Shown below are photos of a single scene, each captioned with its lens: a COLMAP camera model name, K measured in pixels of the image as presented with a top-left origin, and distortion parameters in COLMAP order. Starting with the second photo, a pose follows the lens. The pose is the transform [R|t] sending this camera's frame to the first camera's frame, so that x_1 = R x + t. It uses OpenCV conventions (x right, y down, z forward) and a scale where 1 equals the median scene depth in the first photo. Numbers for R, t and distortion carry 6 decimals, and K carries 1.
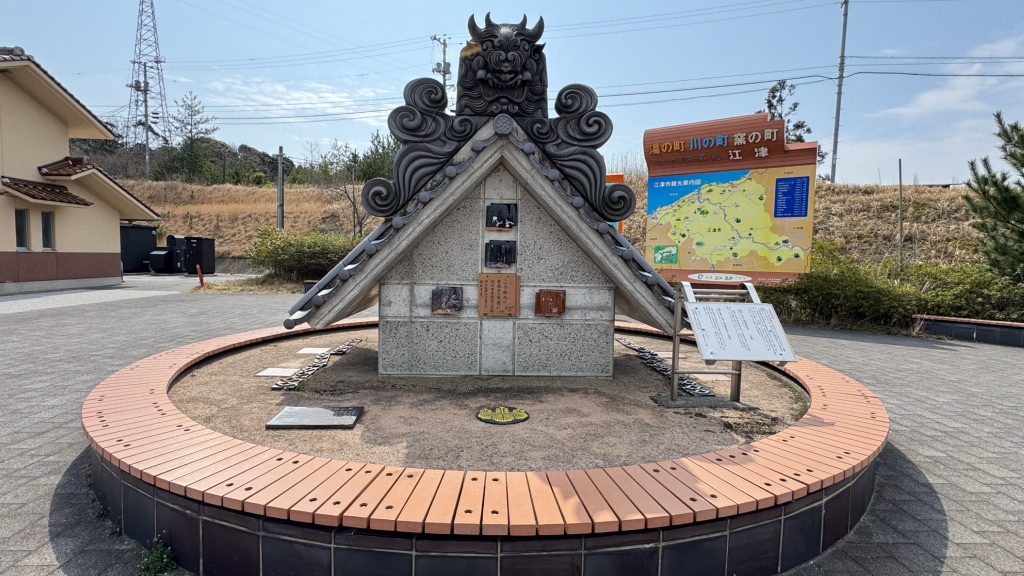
lens RADIAL K [[421.7, 0, 508.3], [0, 421.7, 275.1], [0, 0, 1]] dist [0.000783, 0.000186]
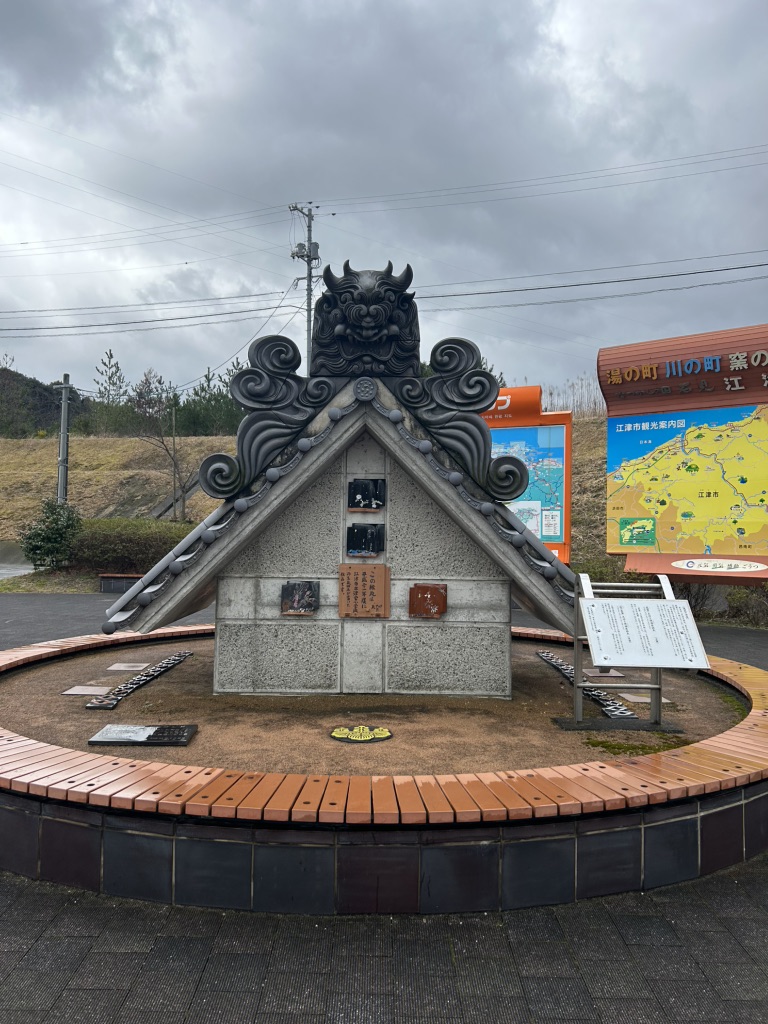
lens RADIAL K [[654.4, 0, 384.0], [0, 654.4, 512.0], [0, 0, 1]] dist [0.101492, -0.145273]
pose [[0.999212, -0.010147, -0.038366, 0.066188], [0.007162, 0.996993, -0.077157, -0.006663], [0.039033, 0.076822, 0.996280, -0.265659]]
